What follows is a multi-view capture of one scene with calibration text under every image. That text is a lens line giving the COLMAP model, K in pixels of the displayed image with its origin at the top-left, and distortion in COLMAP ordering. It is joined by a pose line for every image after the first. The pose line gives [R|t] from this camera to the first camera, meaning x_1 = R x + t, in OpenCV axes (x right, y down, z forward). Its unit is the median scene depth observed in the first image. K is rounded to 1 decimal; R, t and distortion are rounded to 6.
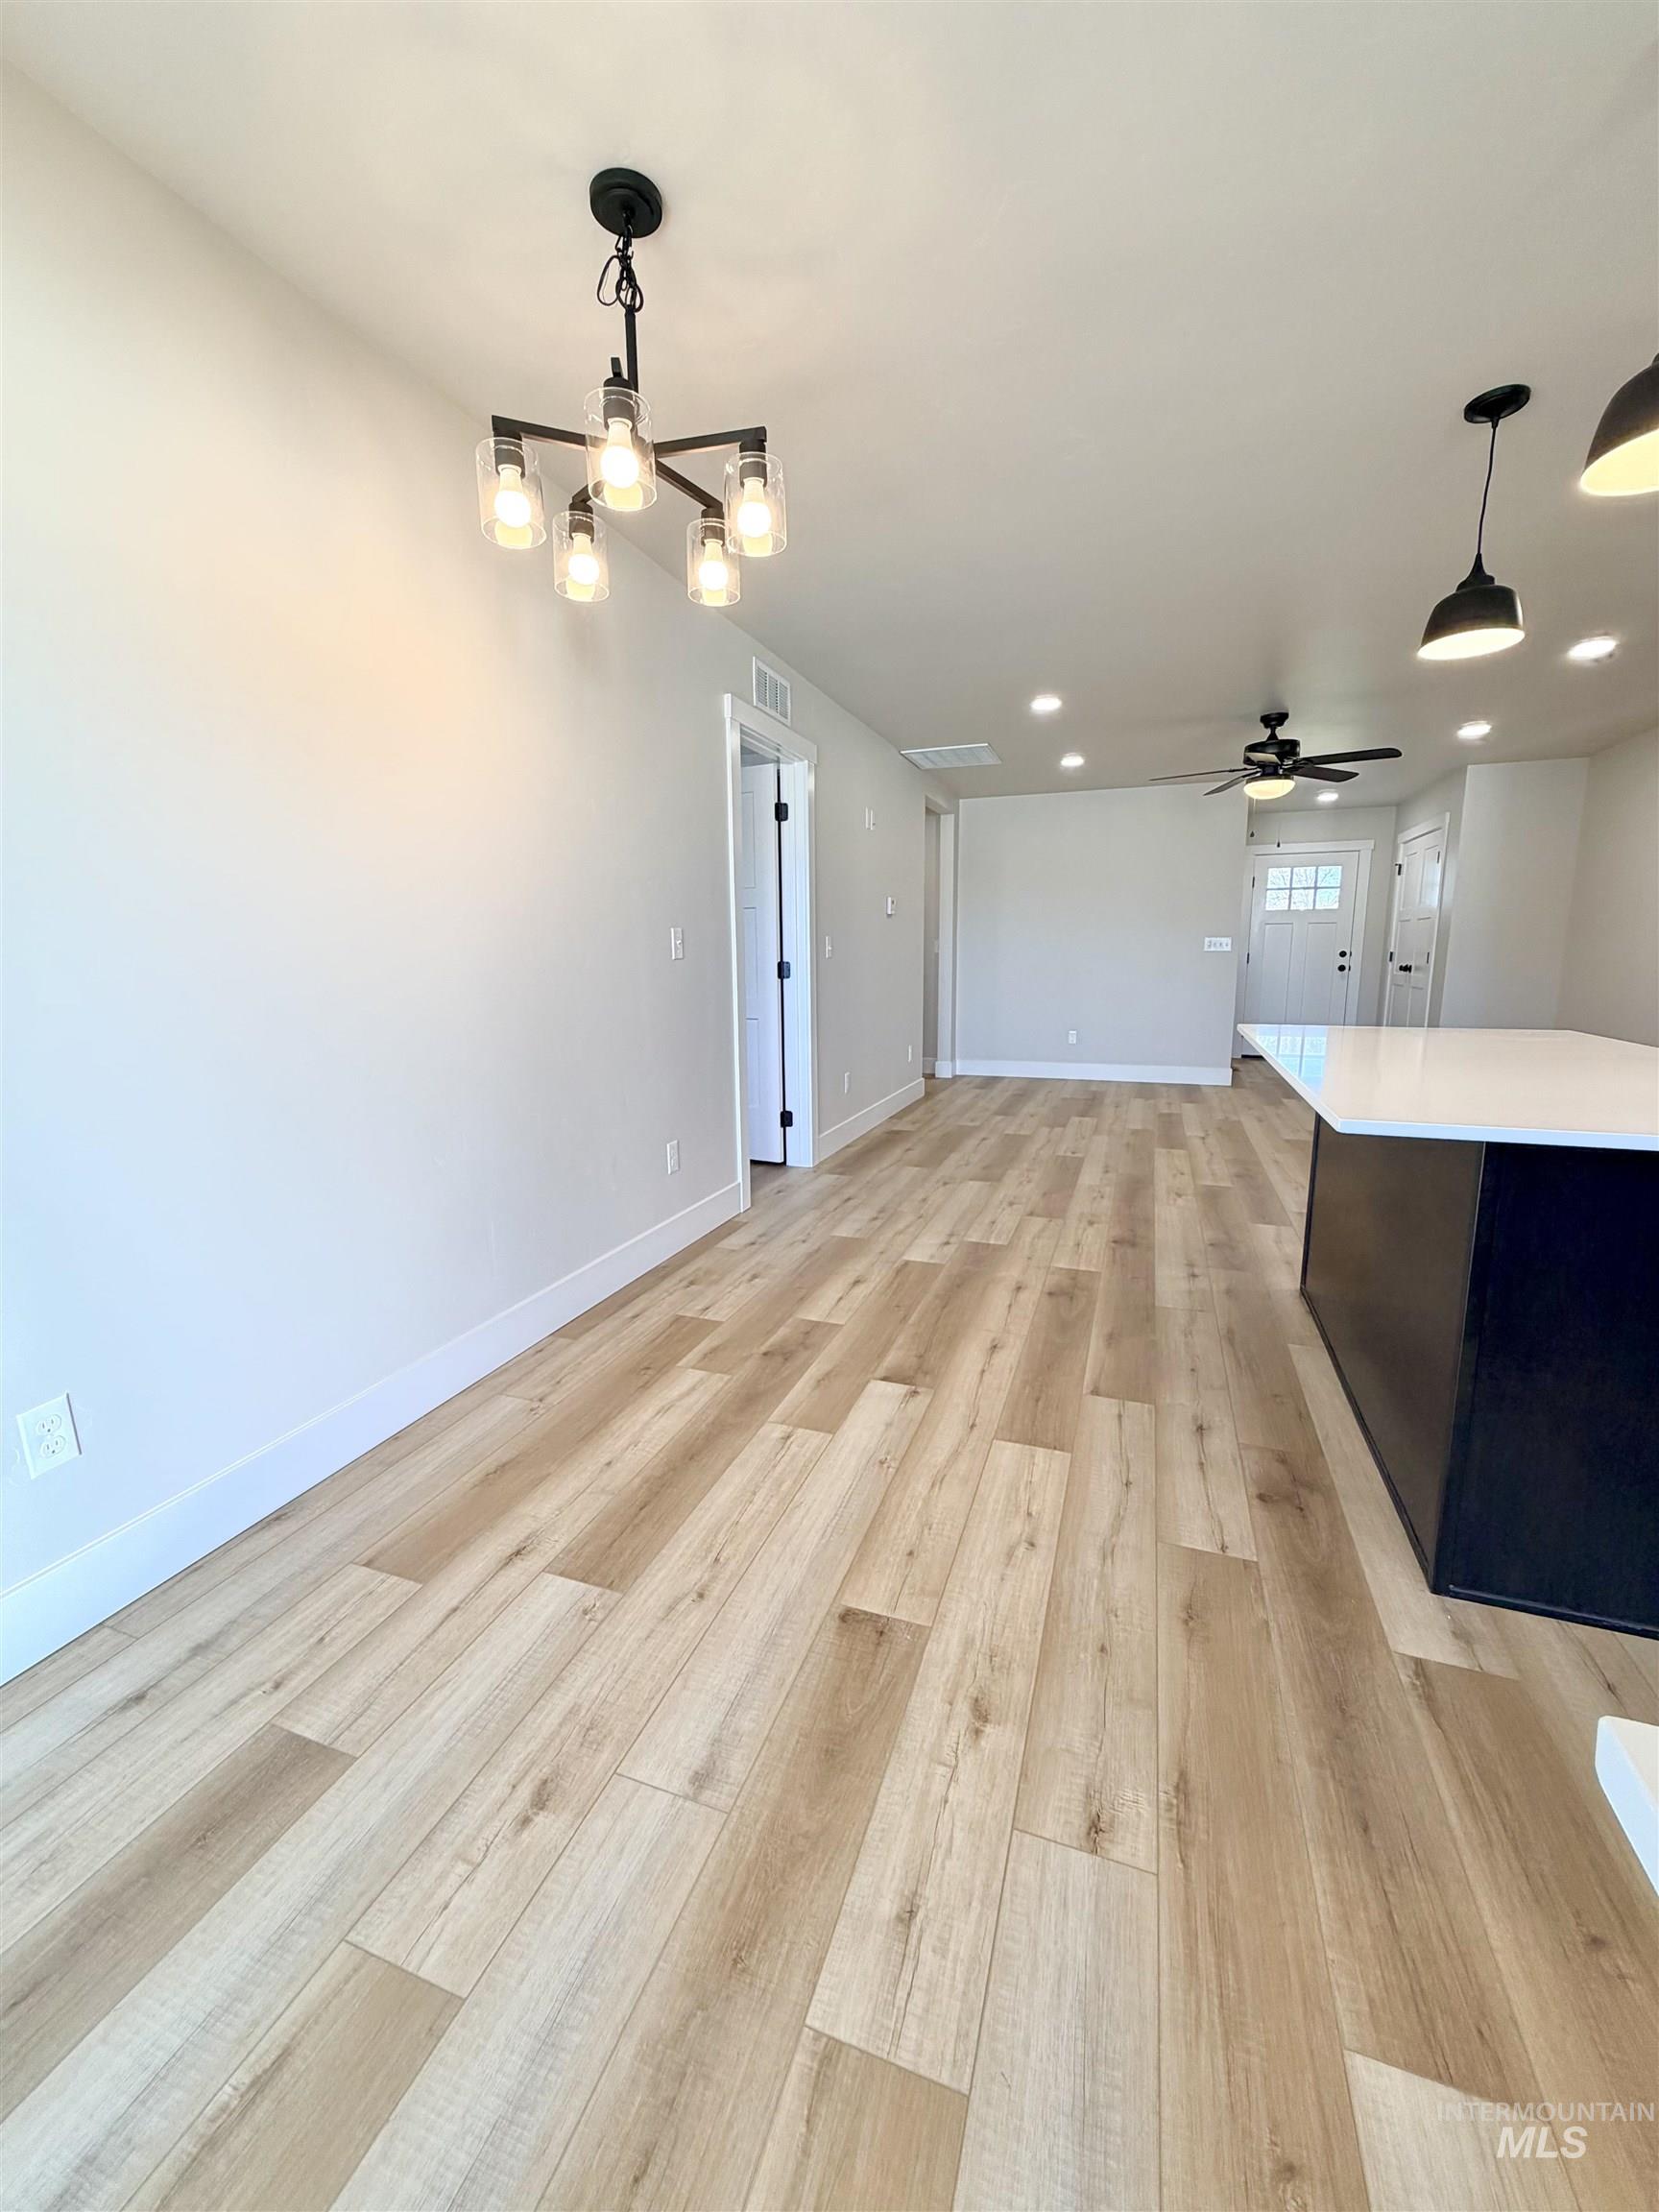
lens RADIAL K [[877.5, 0, 828.7], [0, 877.5, 1112.6], [0, 0, 1]] dist [-0.000274, -0.000156]
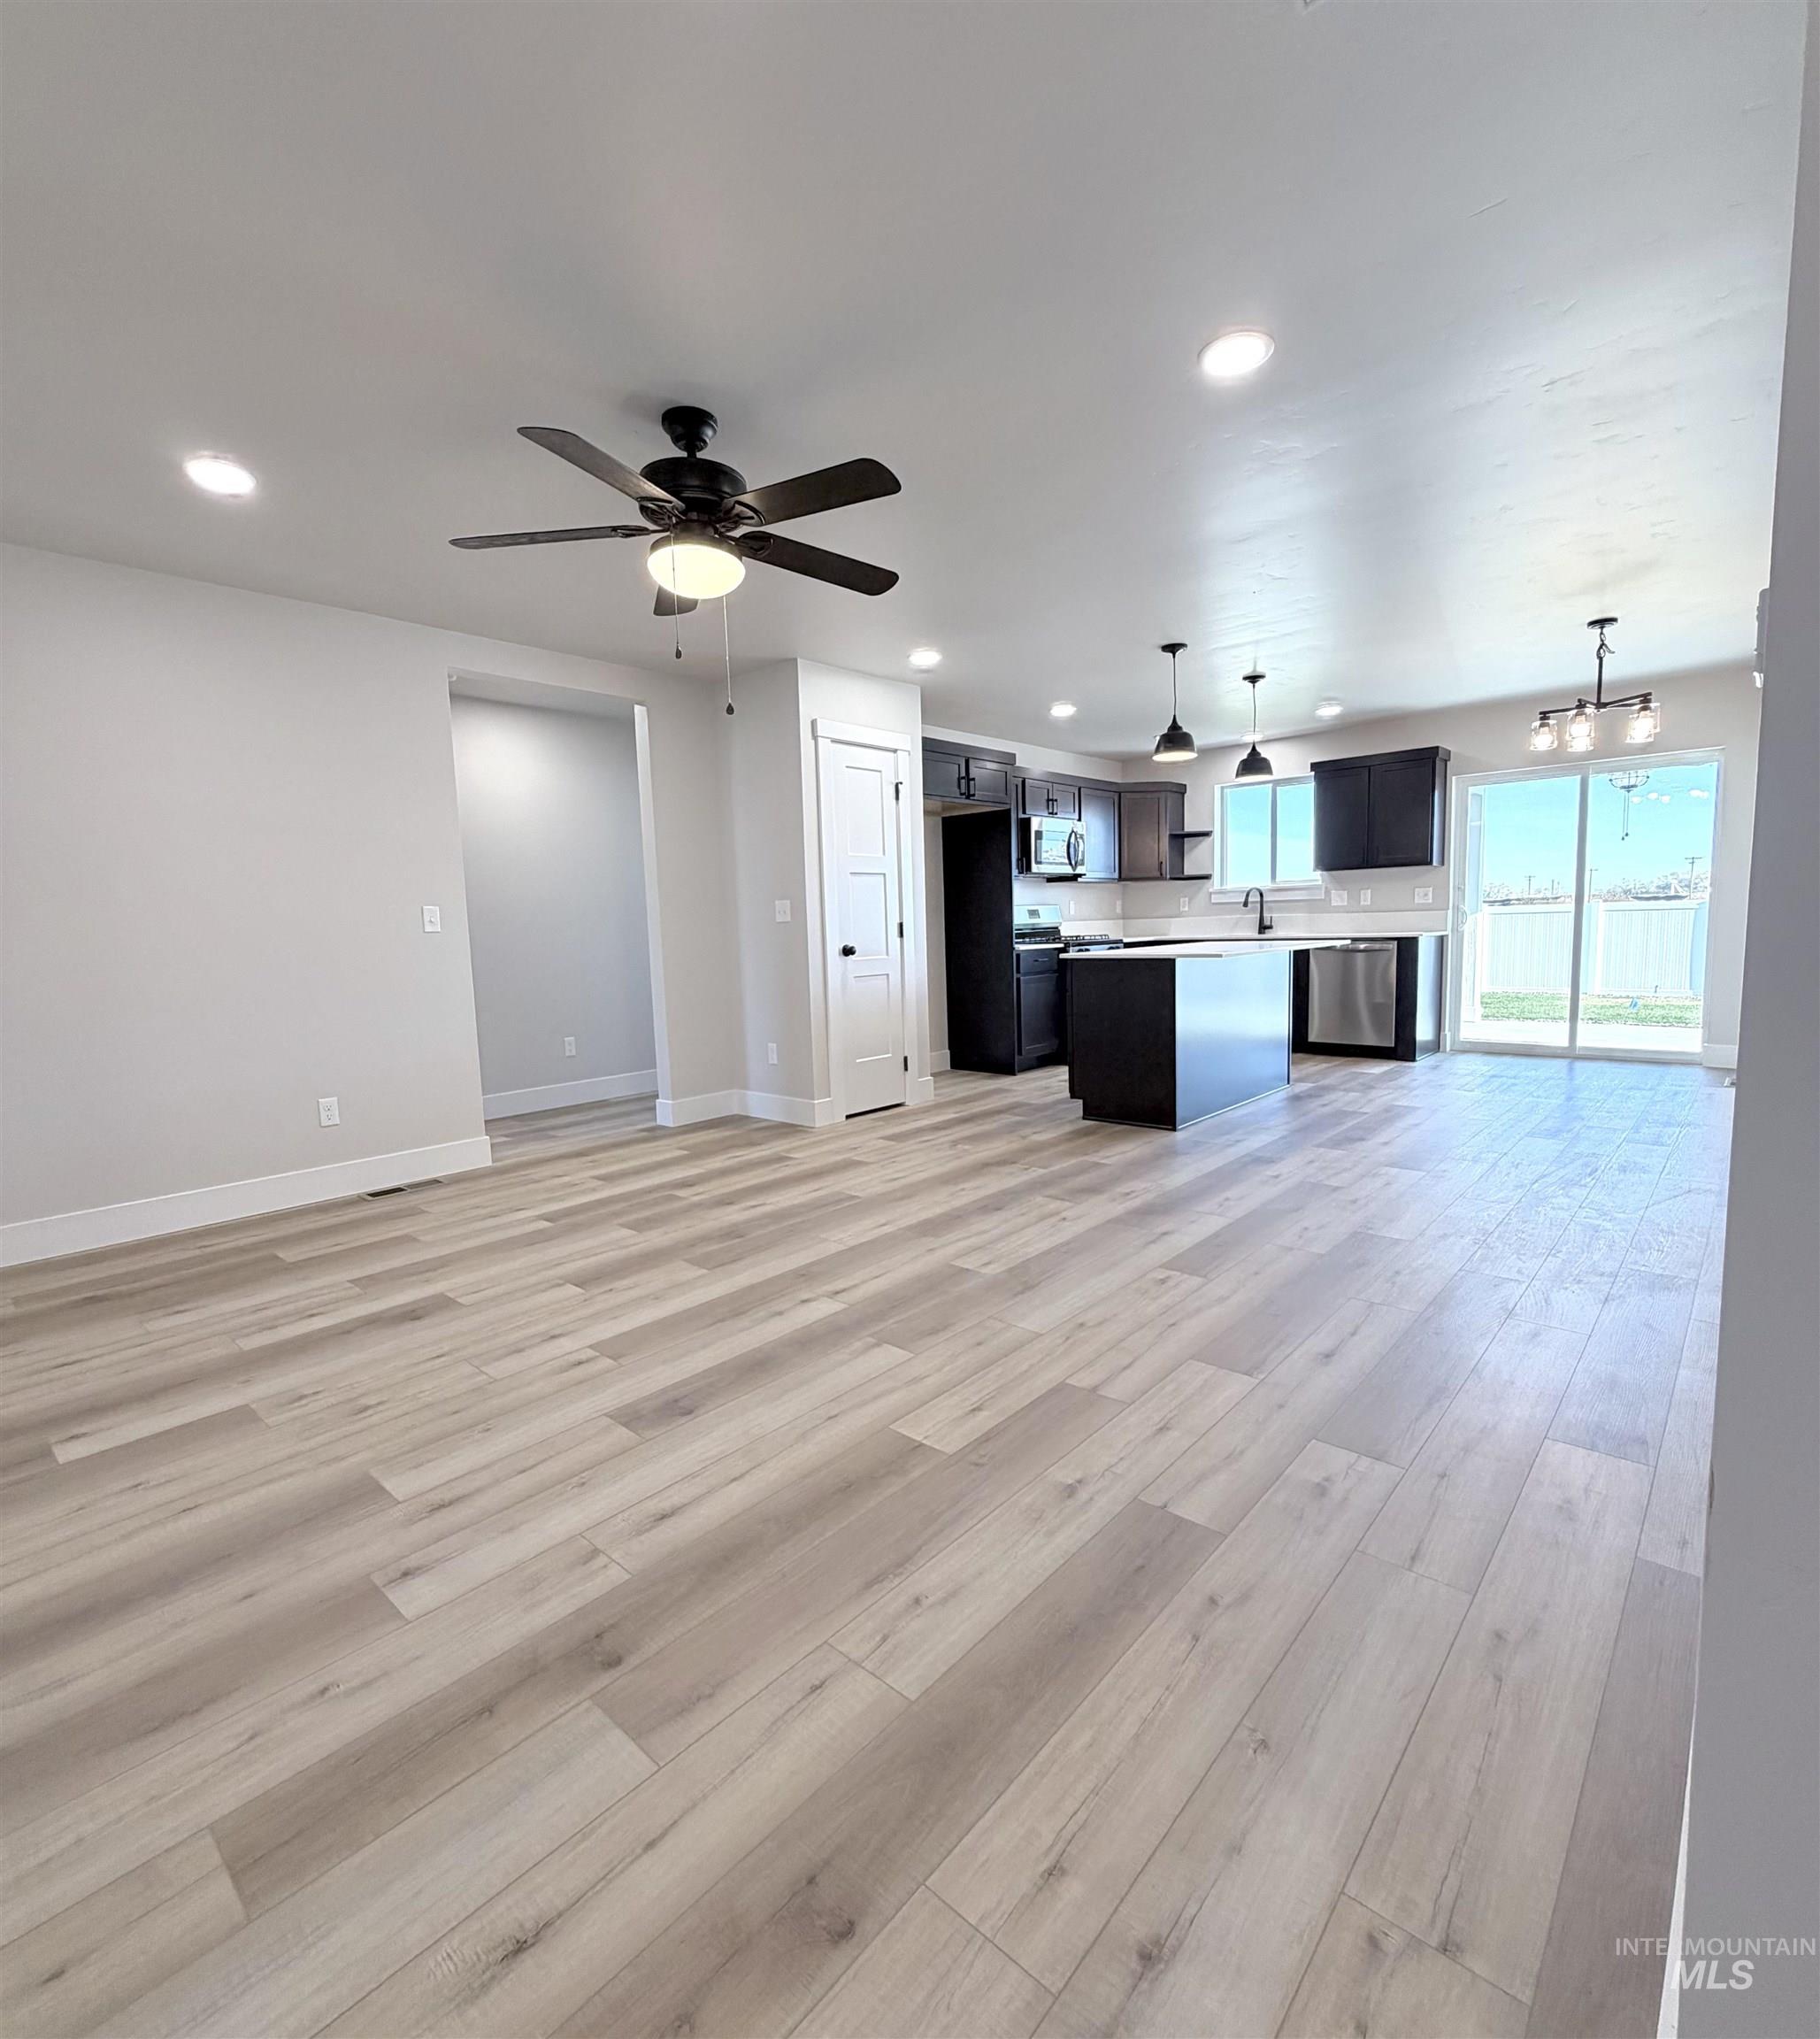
lens RADIAL K [[984.0, 0, 906.7], [0, 984.0, 1029.9], [0, 0, 1]] dist [0.008292, -0.000748]
pose [[-0.929227, -0.002963, 0.369497, 0.514294], [0.104055, 0.957402, 0.269358, -0.678609], [-0.354556, 0.288743, -0.889336, 3.838549]]
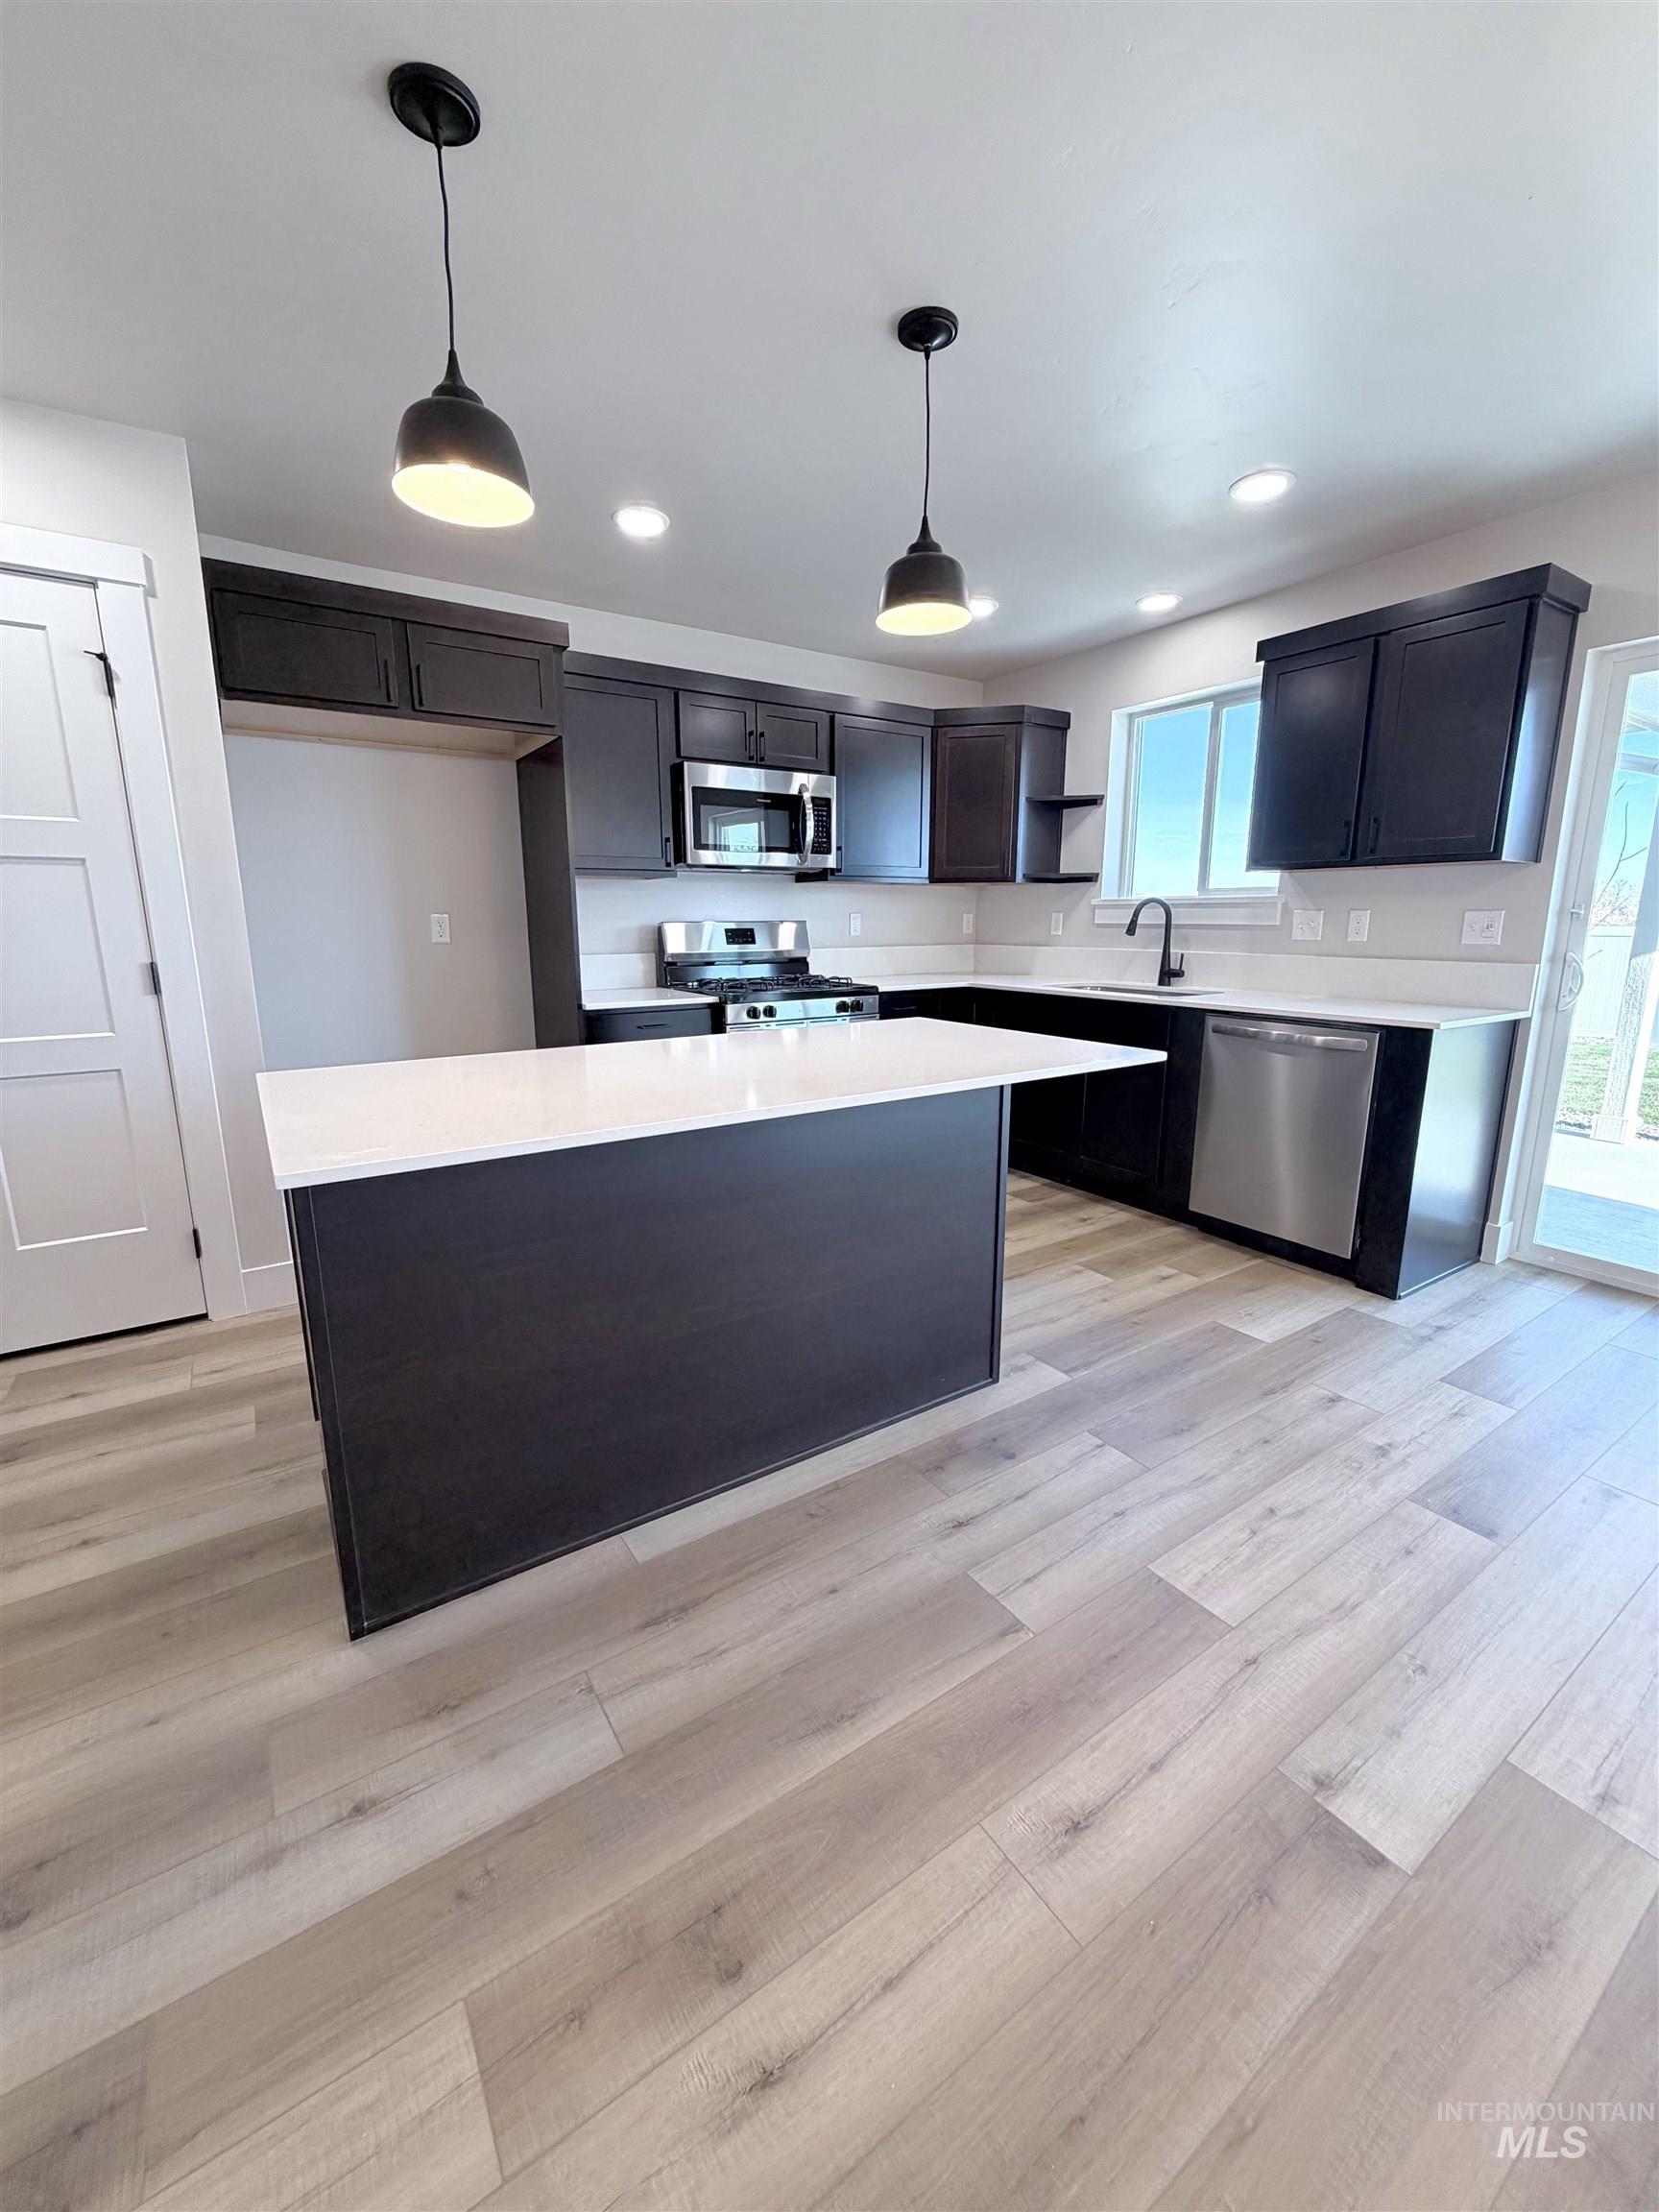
lens RADIAL K [[877.5, 0, 827.7], [0, 877.5, 1098.1], [0, 0, 1]] dist [-0.000274, -0.000156]
pose [[-0.804705, -0.110015, 0.583392, 0.083614], [0.116622, 0.934239, 0.337041, -0.336873], [-0.582108, 0.339255, -0.738956, 1.632191]]
